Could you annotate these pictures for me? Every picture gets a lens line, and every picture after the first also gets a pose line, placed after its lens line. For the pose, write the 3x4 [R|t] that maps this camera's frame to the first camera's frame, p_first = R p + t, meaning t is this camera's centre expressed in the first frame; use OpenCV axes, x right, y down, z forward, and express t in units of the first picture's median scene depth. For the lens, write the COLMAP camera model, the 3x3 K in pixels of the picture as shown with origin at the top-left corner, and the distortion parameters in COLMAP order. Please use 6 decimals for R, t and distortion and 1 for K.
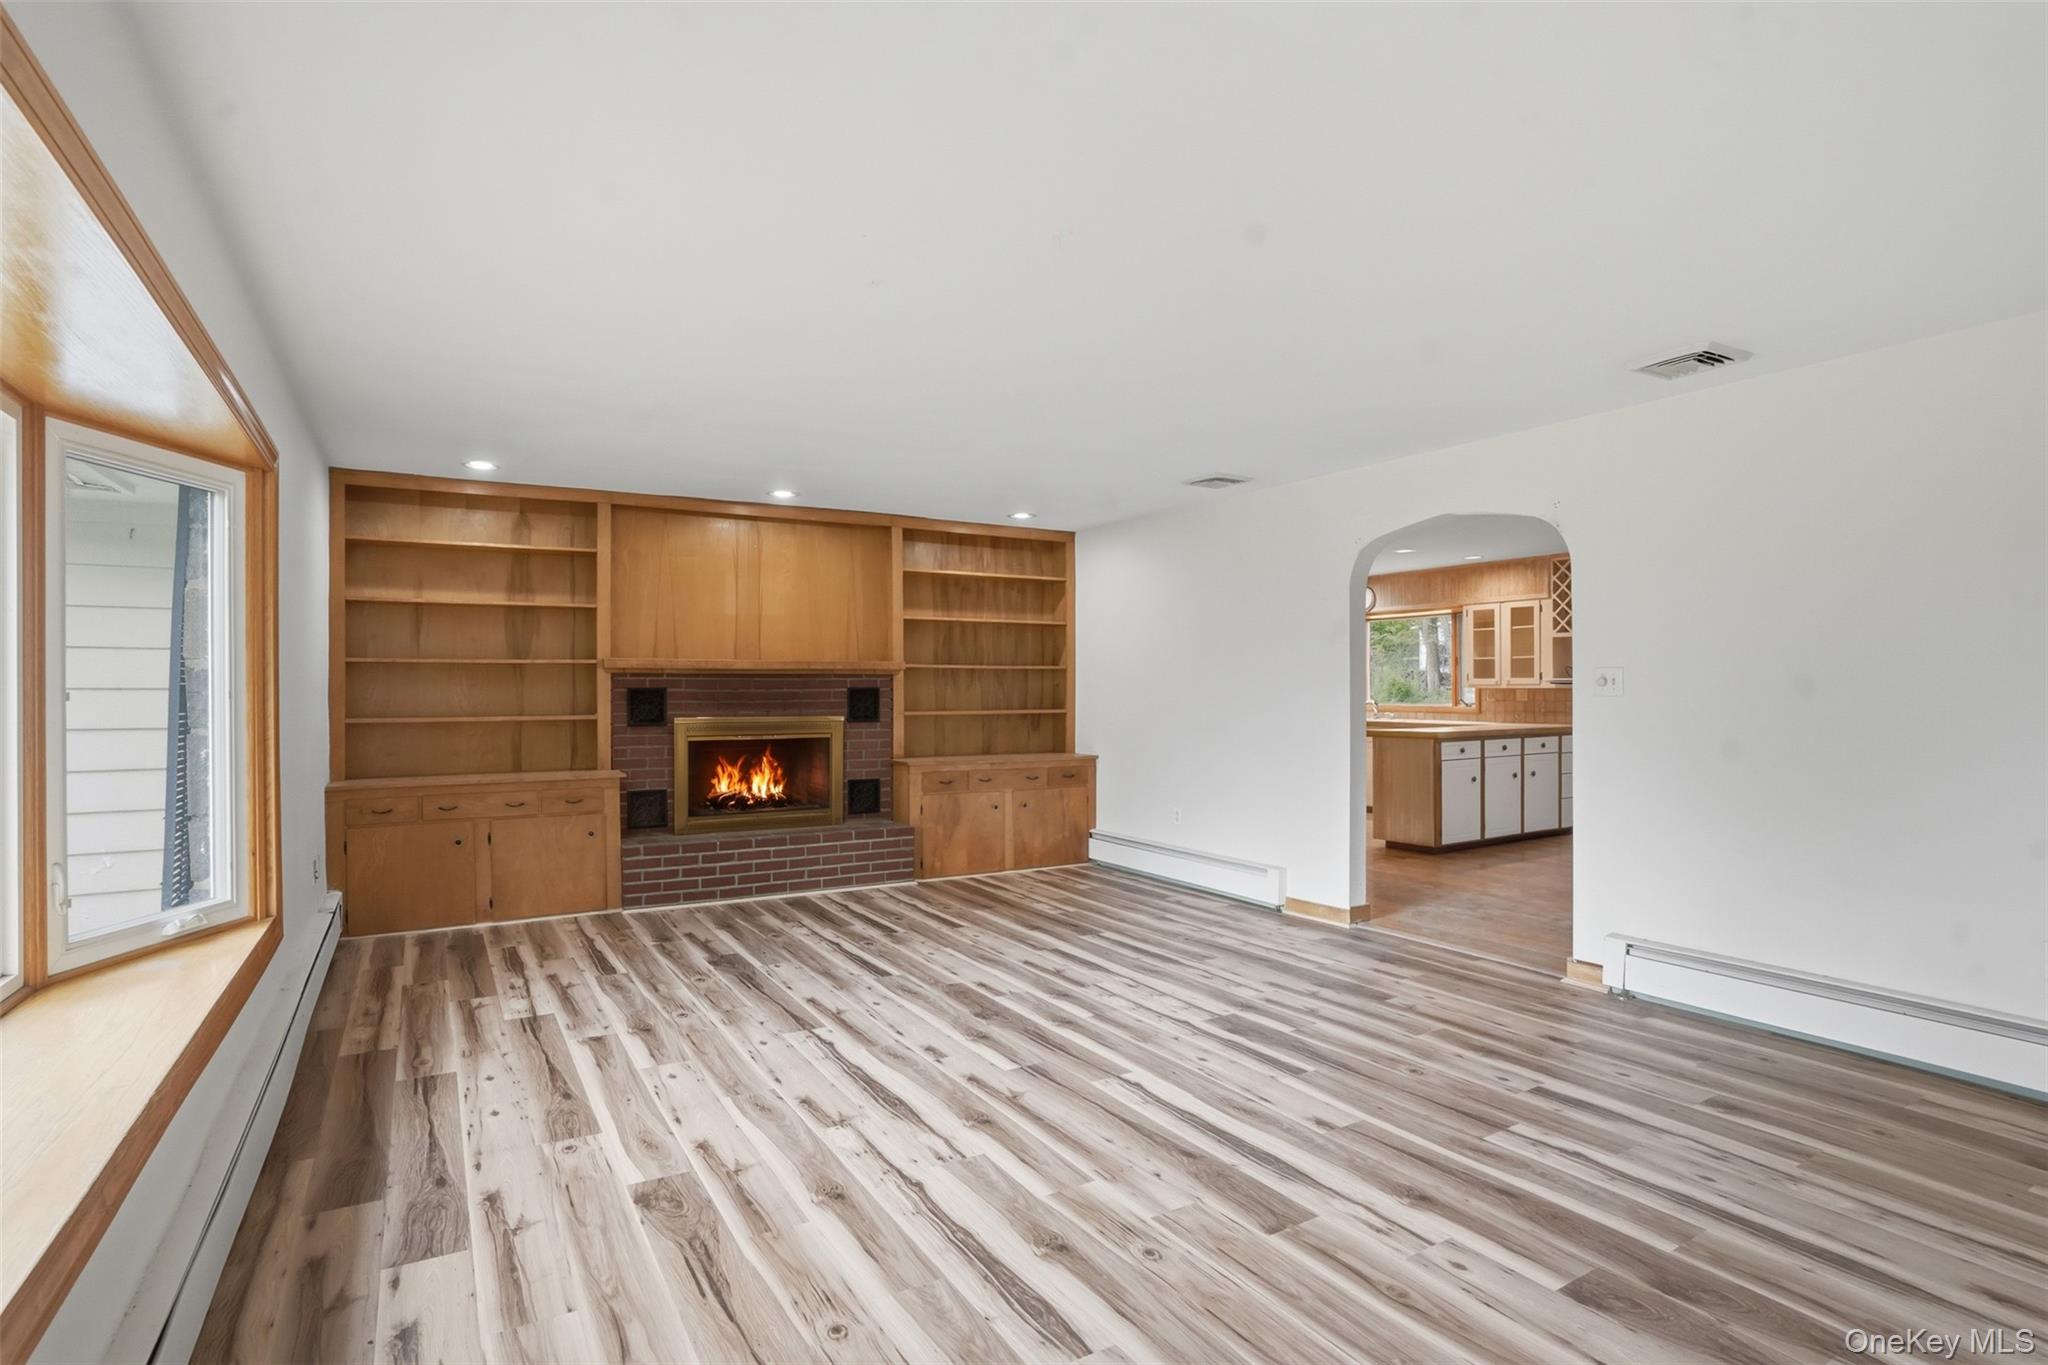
lens RADIAL K [[1005.5, 0, 1013.0], [0, 1005.5, 690.5], [0, 0, 1]] dist [-0.090896, 0.040105]
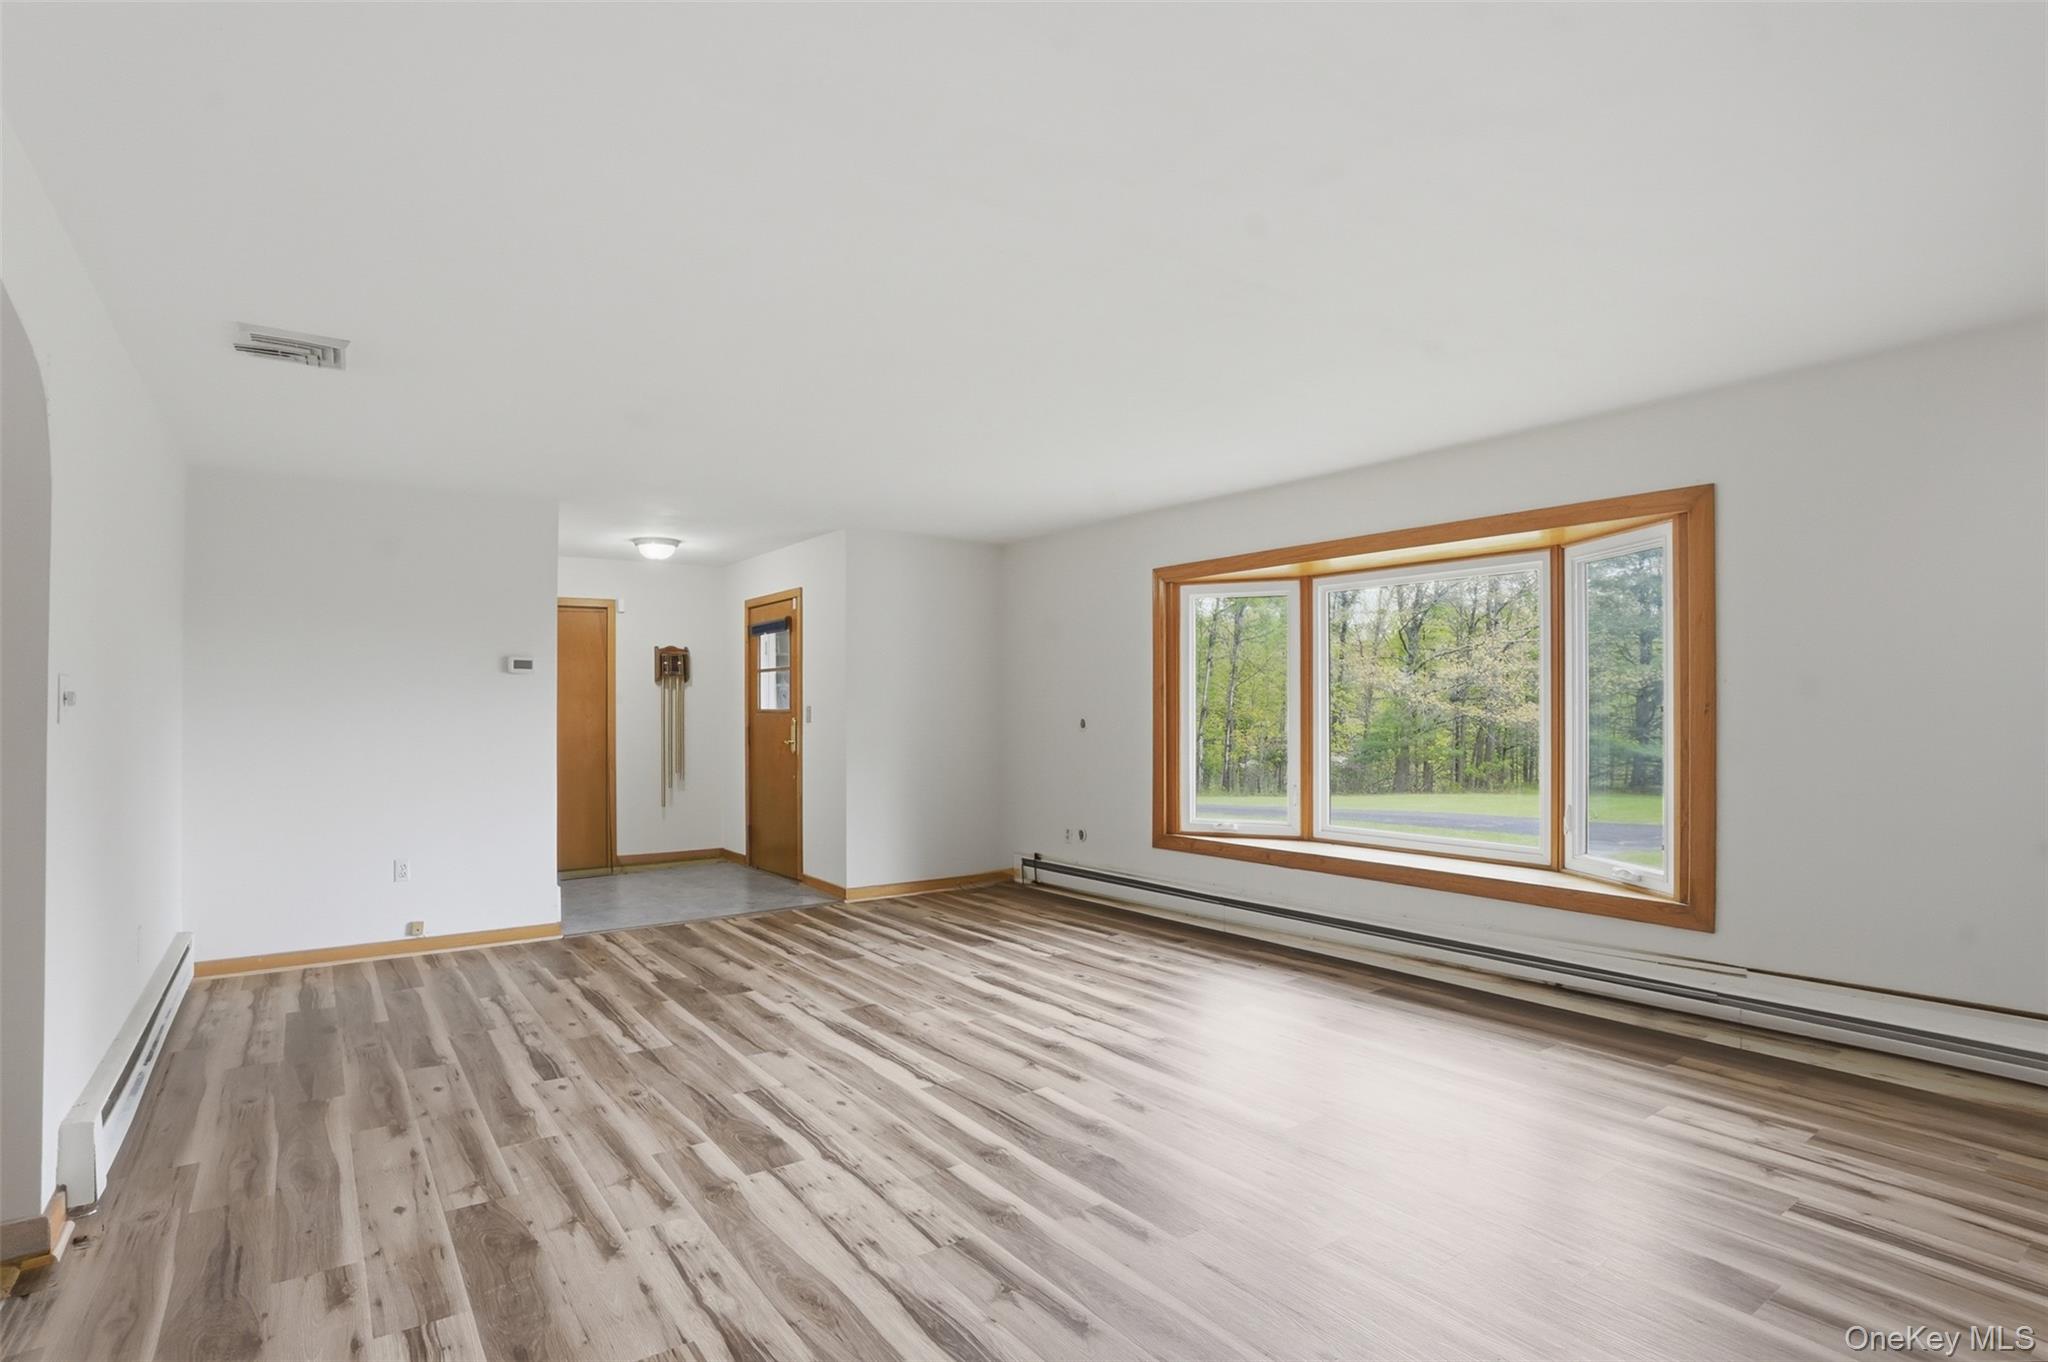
lens RADIAL K [[1005.5, 0, 1013.0], [0, 1005.5, 689.0], [0, 0, 1]] dist [-0.090896, 0.040105]
pose [[-0.996258, 0.003972, -0.086338, 0.113057], [0.005460, 0.999840, -0.017008, -0.002693], [0.086257, -0.017416, -0.996121, 2.032534]]
